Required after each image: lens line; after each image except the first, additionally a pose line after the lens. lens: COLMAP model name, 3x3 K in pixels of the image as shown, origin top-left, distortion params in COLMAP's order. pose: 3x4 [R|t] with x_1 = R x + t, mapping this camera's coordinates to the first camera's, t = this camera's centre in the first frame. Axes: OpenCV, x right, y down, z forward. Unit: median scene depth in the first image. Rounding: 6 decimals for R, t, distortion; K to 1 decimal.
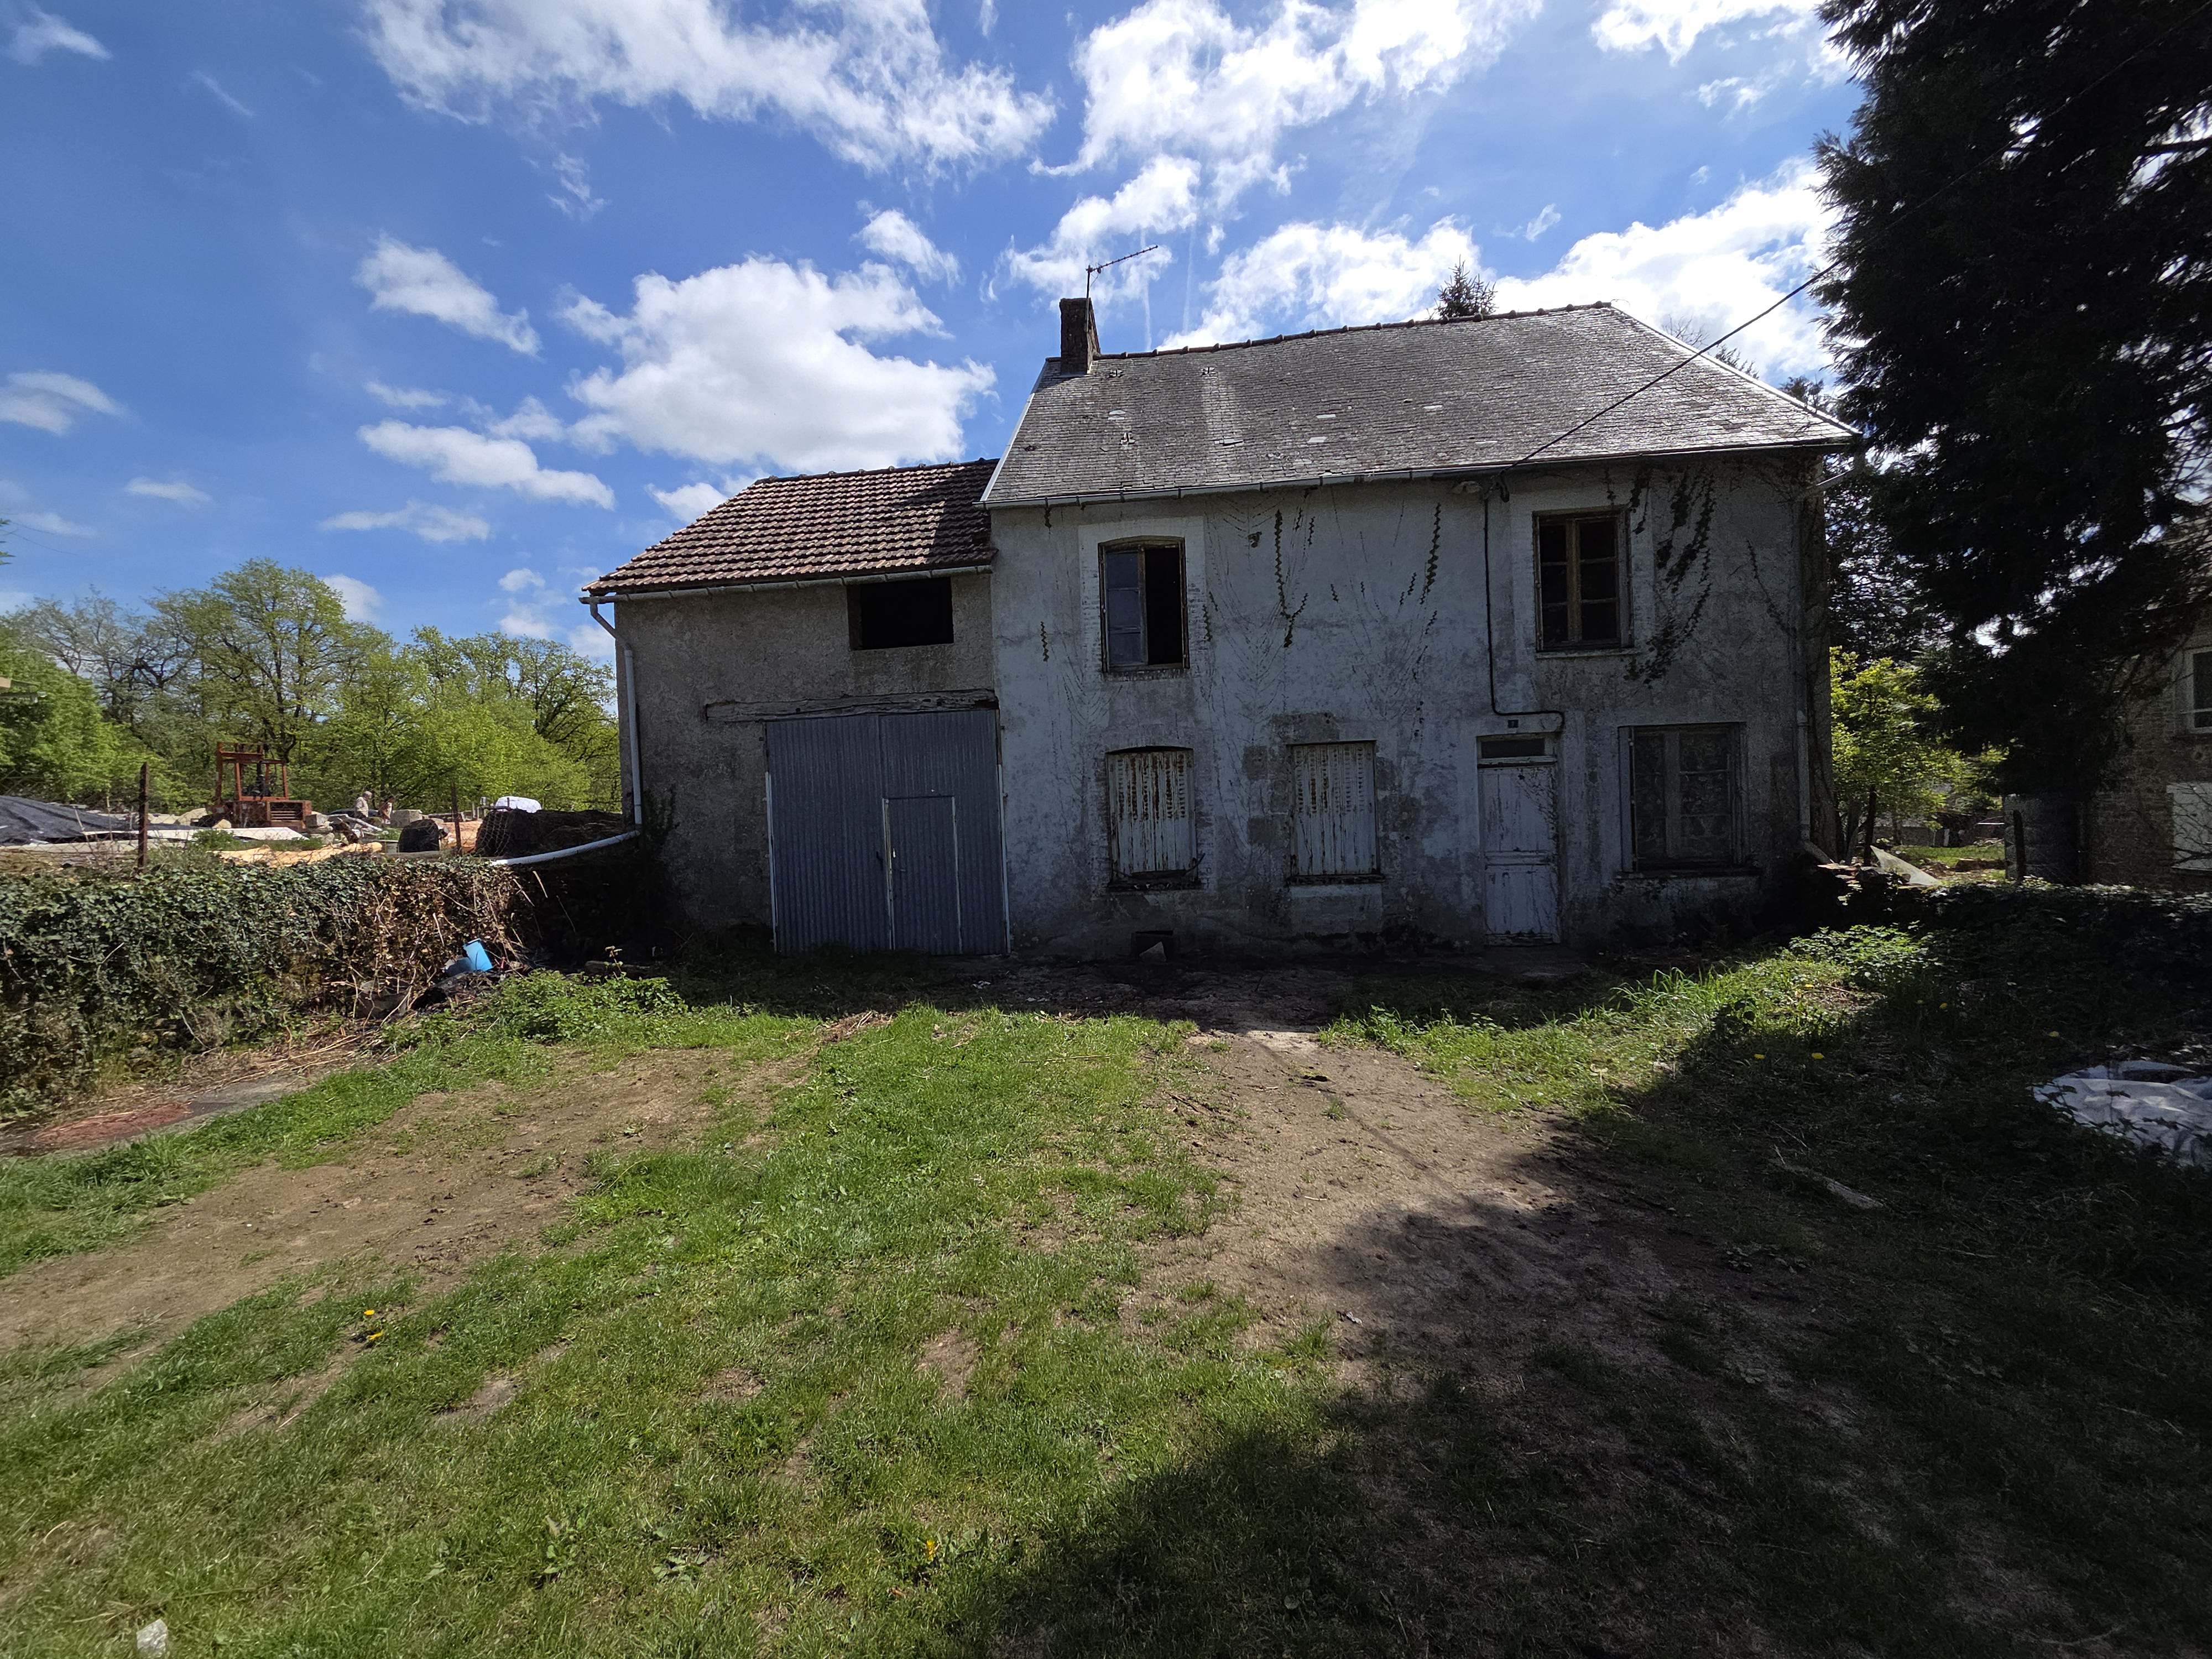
lens RADIAL K [[901.0, 0, 1091.8], [0, 901.0, 826.1], [0, 0, 1]] dist [0.006343, -0.001470]
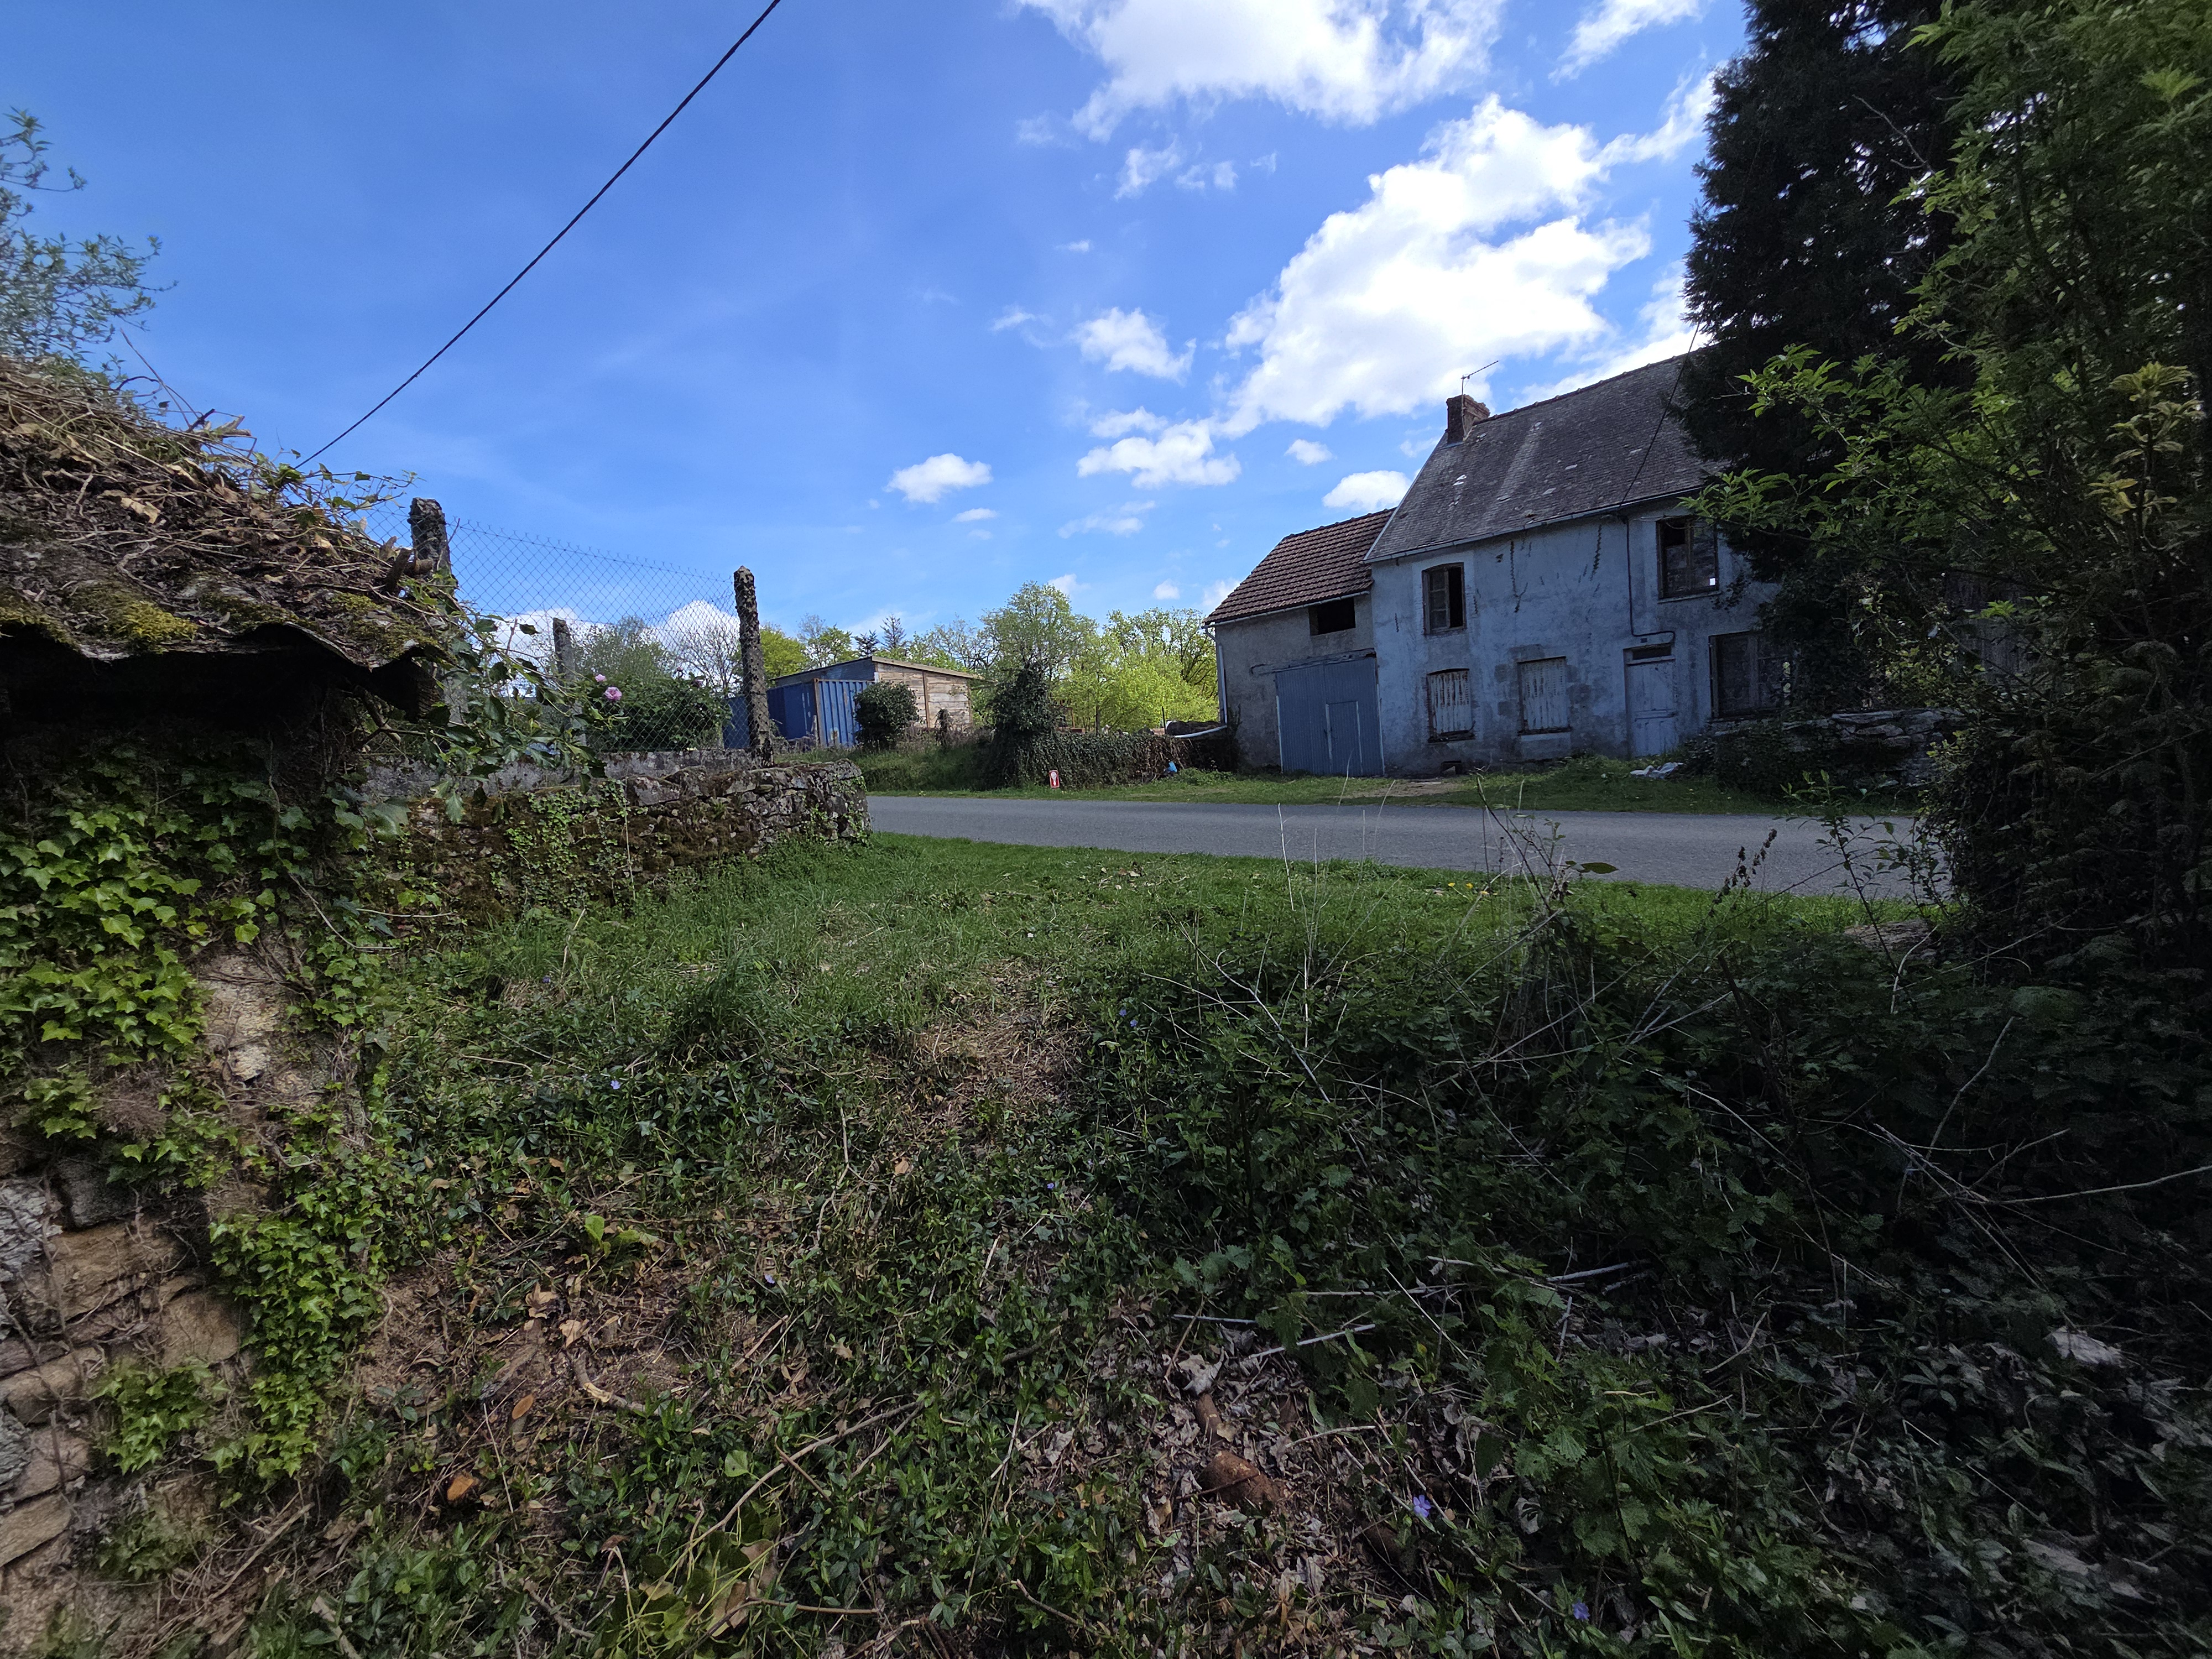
lens RADIAL K [[901.0, 0, 1104.8], [0, 901.0, 823.0], [0, 0, 1]] dist [0.006343, -0.001470]
pose [[0.803322, 0.014094, -0.595379, 0.655567], [0.034537, 0.996935, 0.070200, 0.085921], [0.594543, -0.076956, 0.800372, -1.101644]]
